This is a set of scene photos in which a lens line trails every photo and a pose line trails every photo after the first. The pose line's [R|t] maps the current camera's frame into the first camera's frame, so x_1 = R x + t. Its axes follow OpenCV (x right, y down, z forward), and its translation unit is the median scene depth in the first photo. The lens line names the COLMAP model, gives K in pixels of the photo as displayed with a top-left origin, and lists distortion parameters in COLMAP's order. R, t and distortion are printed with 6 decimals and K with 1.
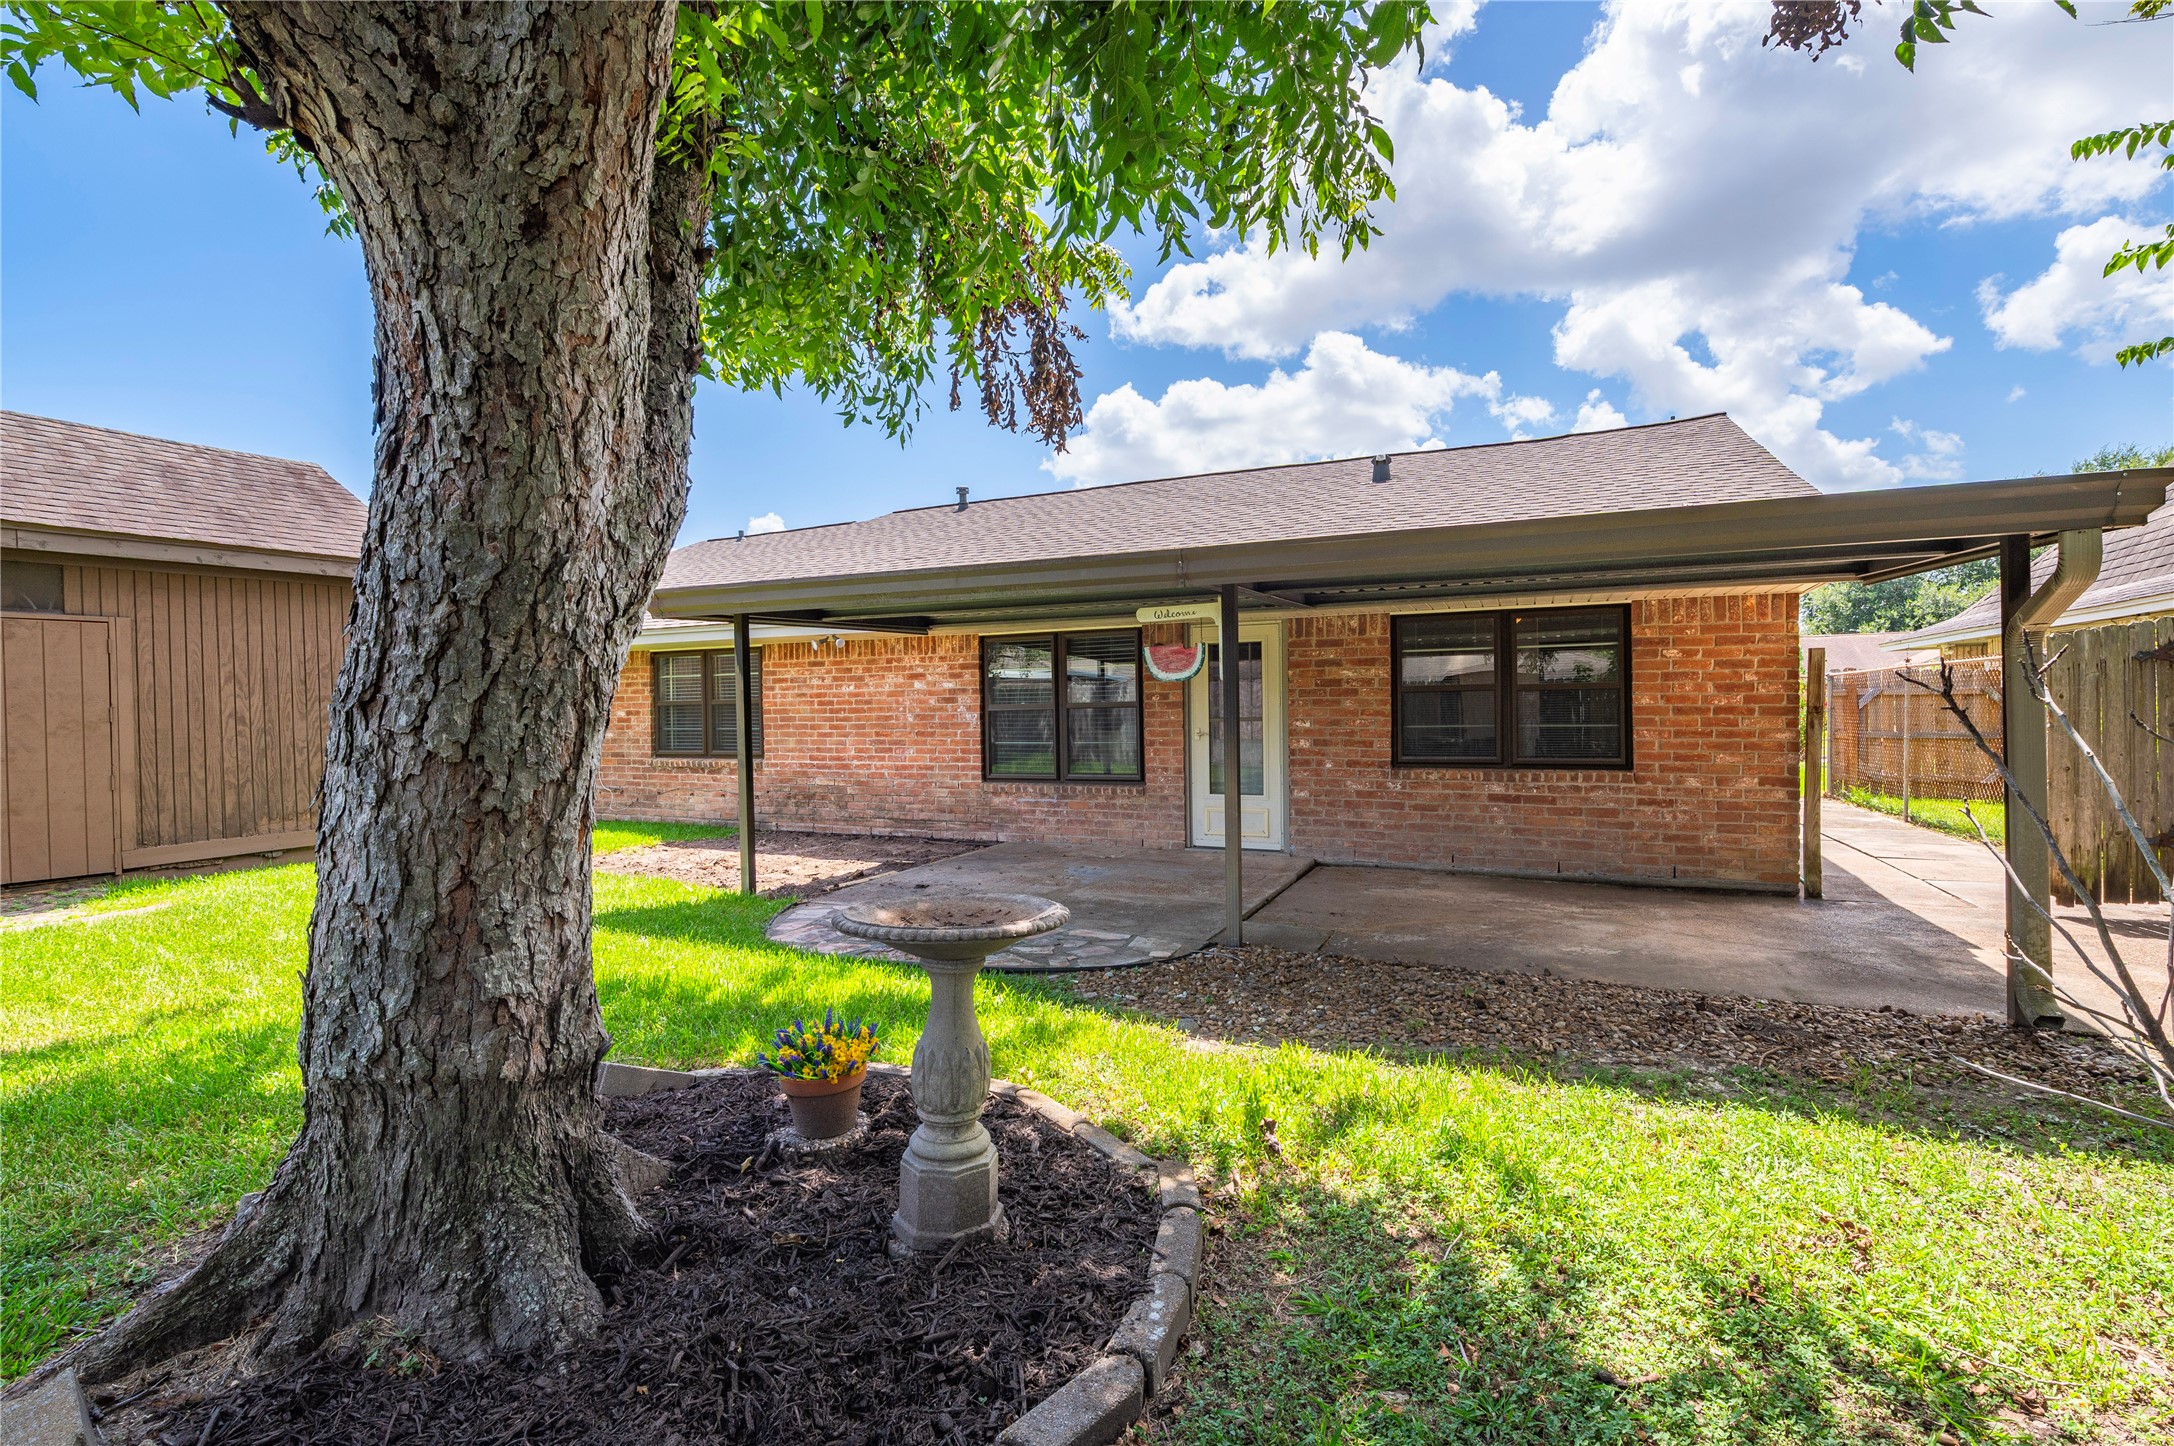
lens RADIAL K [[973.7, 0, 1084.3], [0, 973.7, 718.9], [0, 0, 1]] dist [0.003014, 0.000329]
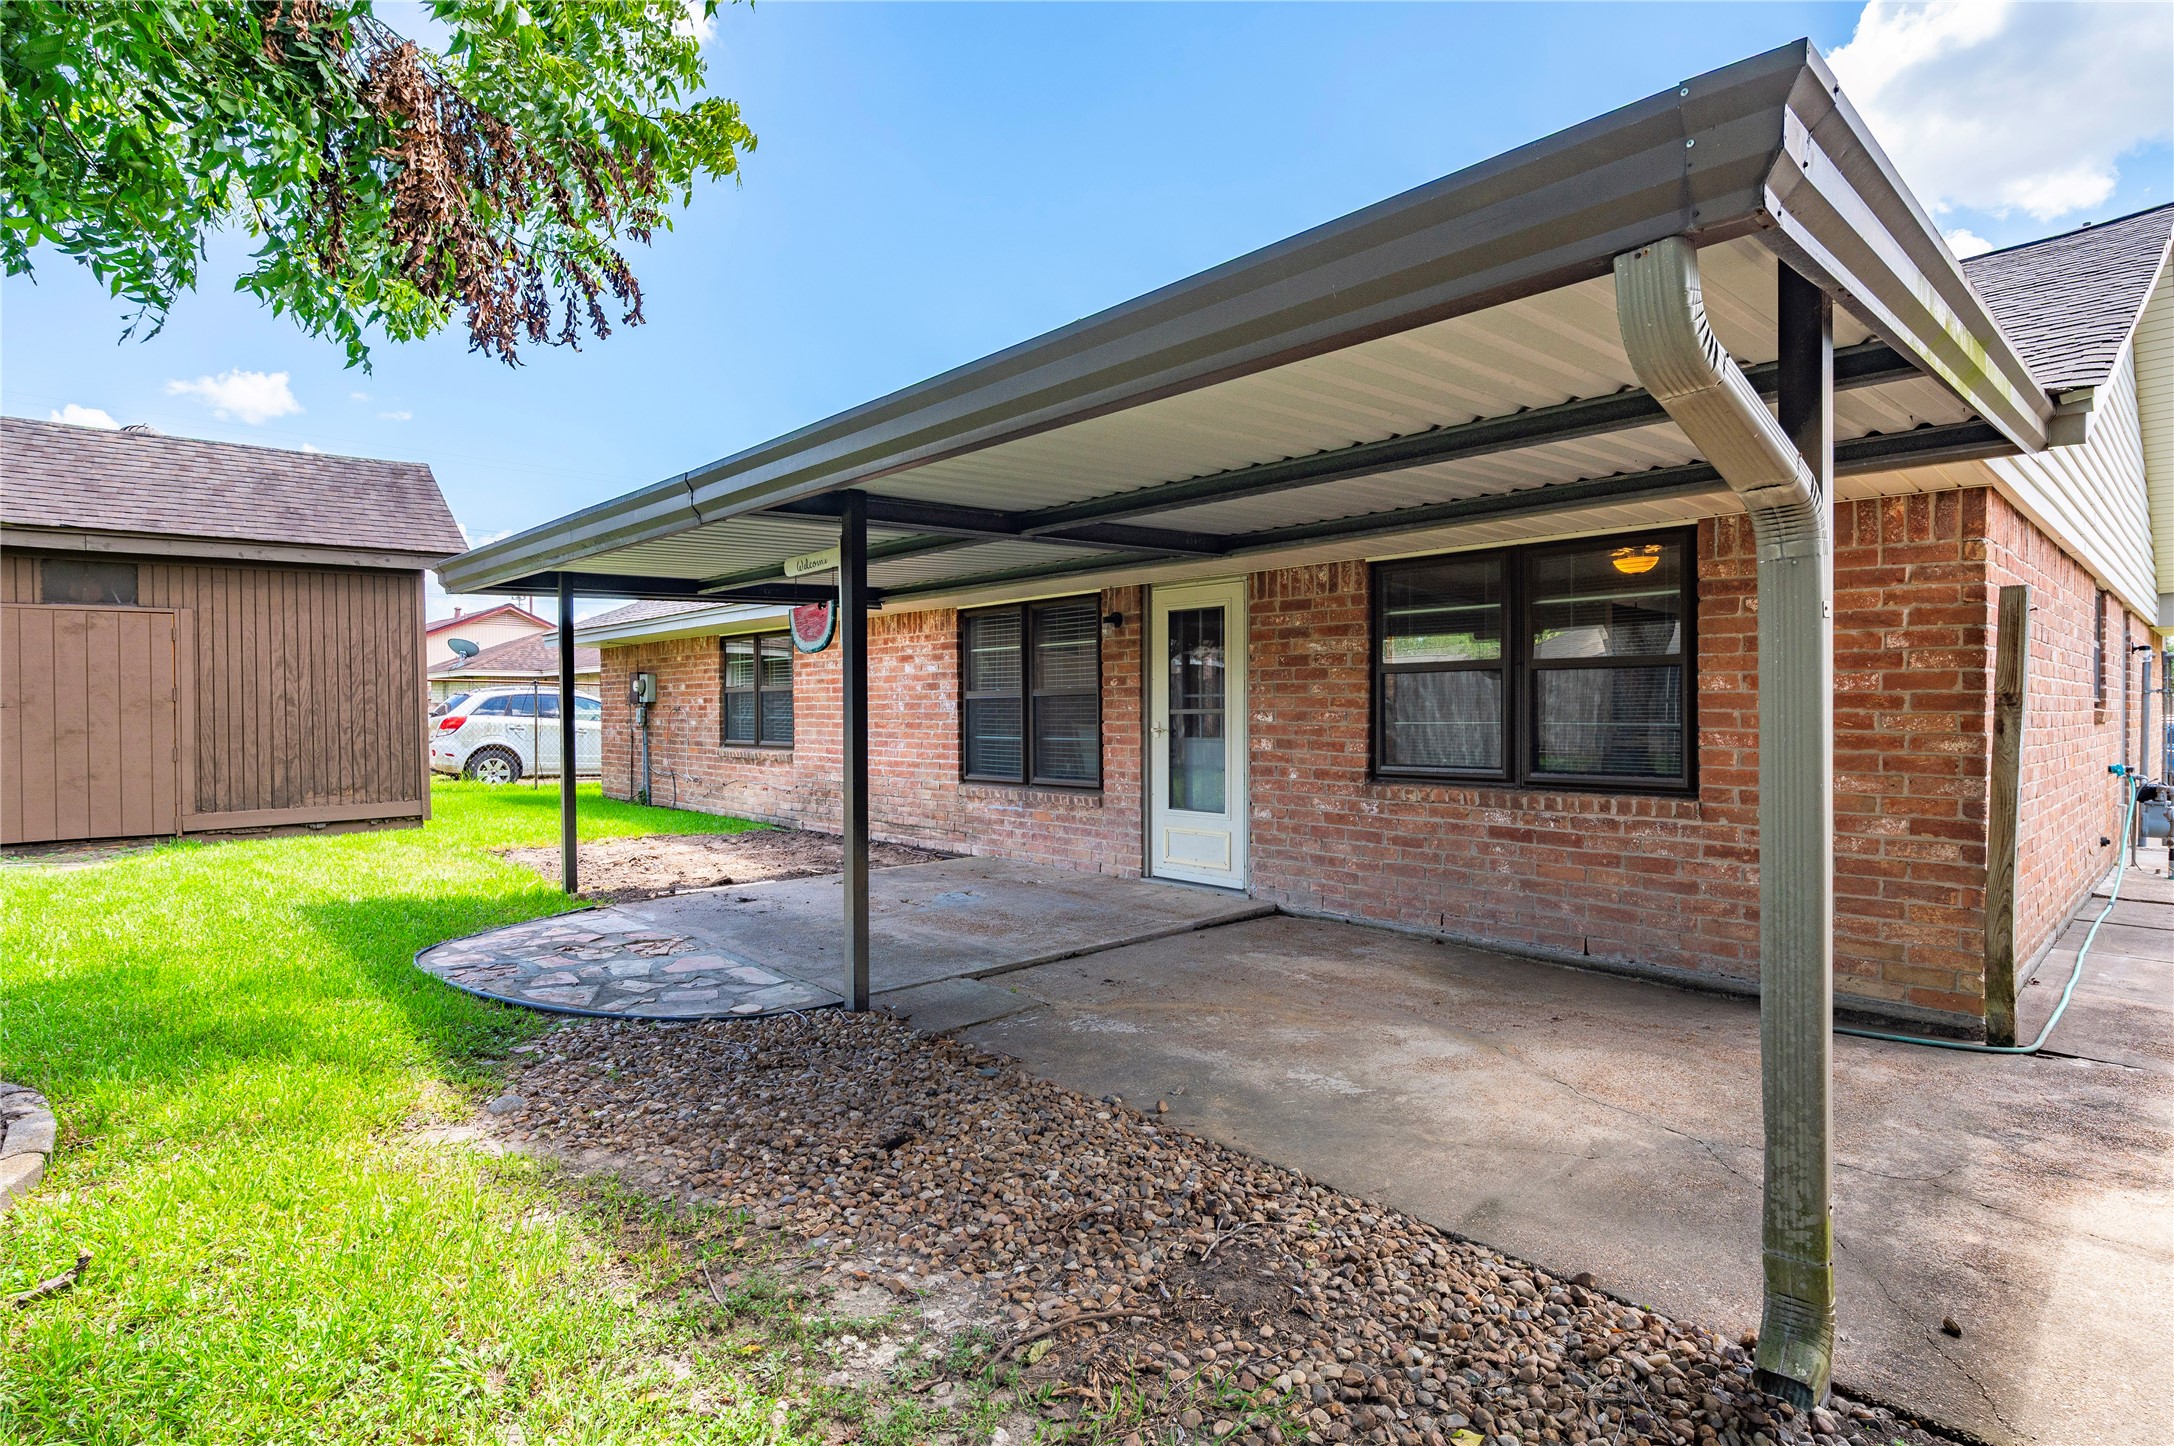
lens RADIAL K [[1093.2, 0, 1087.3], [0, 1093.2, 722.4], [0, 0, 1]] dist [0.001868, 0.000061]
pose [[0.926237, 0.014555, -0.376660, 0.427221], [-0.012748, 0.999892, 0.007288, 0.004639], [0.376725, -0.001949, 0.926323, 0.203689]]
